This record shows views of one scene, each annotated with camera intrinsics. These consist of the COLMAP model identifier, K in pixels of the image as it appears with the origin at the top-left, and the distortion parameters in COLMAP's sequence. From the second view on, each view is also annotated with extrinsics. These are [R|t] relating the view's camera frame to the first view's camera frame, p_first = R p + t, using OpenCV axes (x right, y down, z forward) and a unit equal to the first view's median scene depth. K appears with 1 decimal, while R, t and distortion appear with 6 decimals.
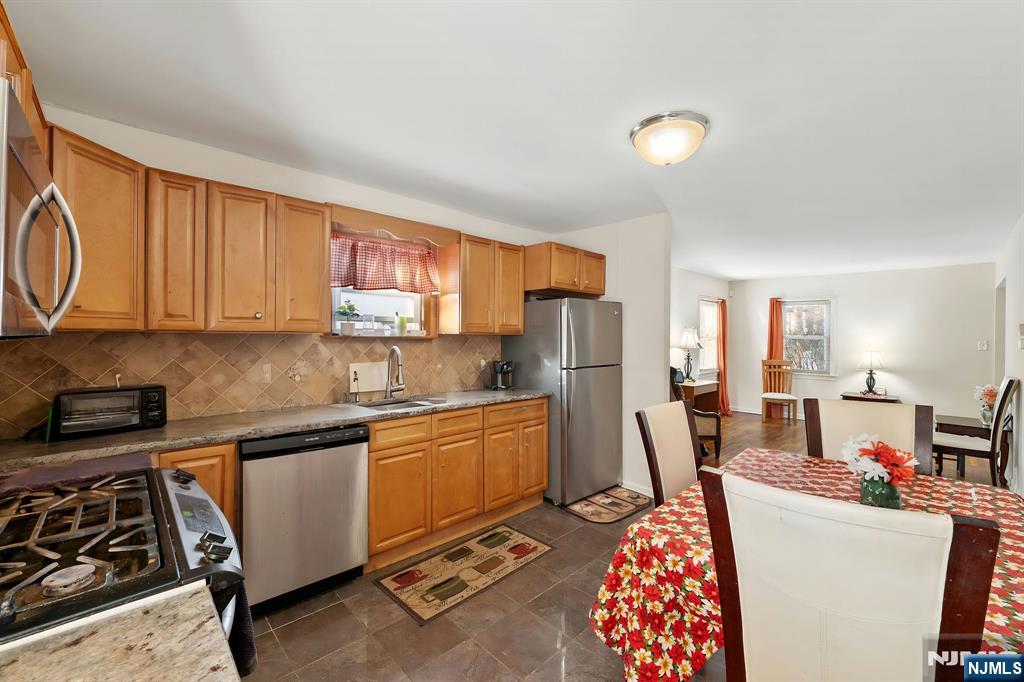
lens RADIAL K [[415.4, 0, 513.3], [0, 415.4, 338.0], [0, 0, 1]] dist [-0.002474, -0.000251]
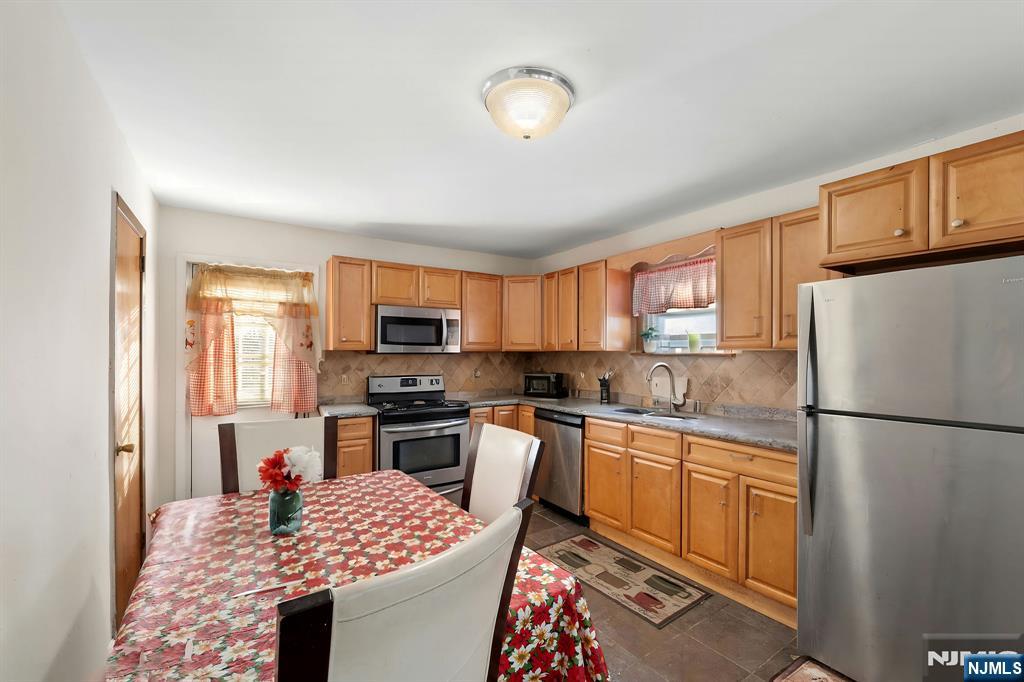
lens RADIAL K [[419.8, 0, 512.1], [0, 419.8, 352.5], [0, 0, 1]] dist [-0.001238, -0.000125]
pose [[-0.159022, -0.002063, -0.987273, 0.995734], [-0.003543, 0.999993, -0.001519, -0.002933], [0.987269, 0.003256, -0.159028, 0.928783]]
